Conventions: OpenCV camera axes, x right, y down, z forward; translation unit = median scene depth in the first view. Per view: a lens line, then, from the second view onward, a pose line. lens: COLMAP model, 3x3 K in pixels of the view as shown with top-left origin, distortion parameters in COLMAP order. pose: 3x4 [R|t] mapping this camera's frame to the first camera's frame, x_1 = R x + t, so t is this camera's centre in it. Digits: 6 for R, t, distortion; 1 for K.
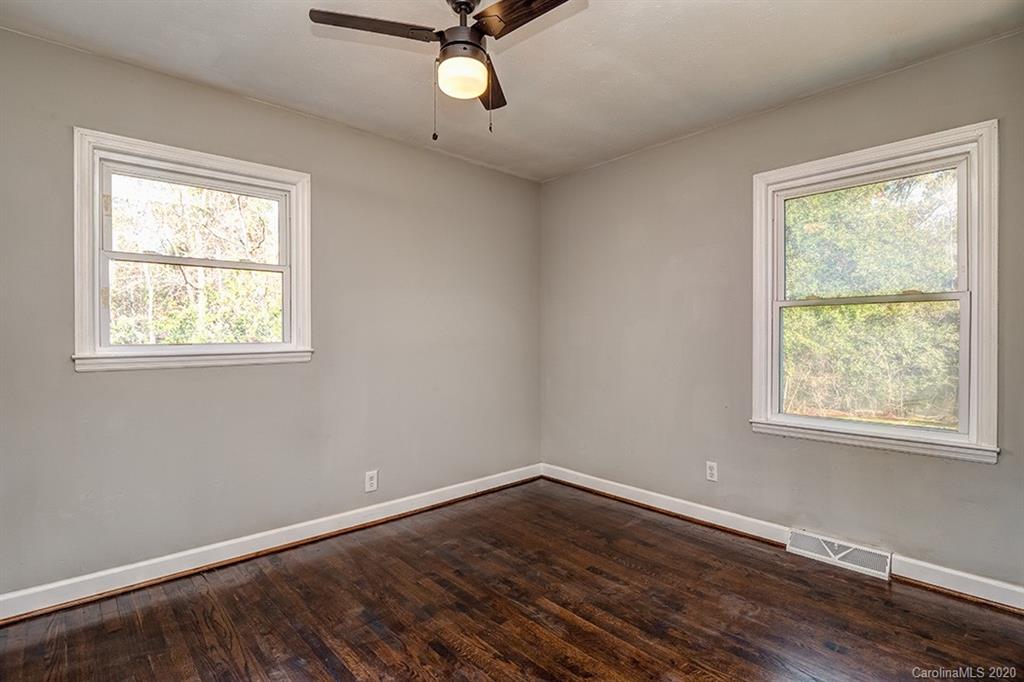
lens RADIAL K [[494.6, 0, 512.6], [0, 494.6, 340.9], [0, 0, 1]] dist [-0.010918, 0.000101]
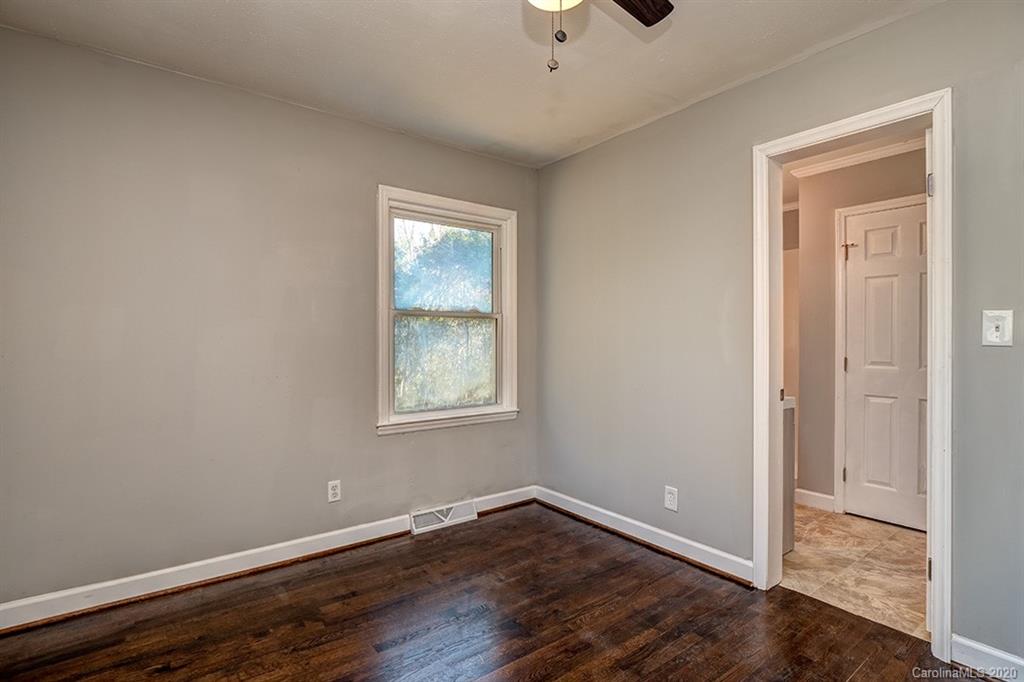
lens RADIAL K [[494.6, 0, 512.1], [0, 494.6, 338.7], [0, 0, 1]] dist [-0.010918, 0.000101]
pose [[0.093221, 0.005602, 0.995630, -0.536086], [0.009615, 0.999932, -0.006527, -0.007519], [-0.995599, 0.010182, 0.093161, 0.666109]]
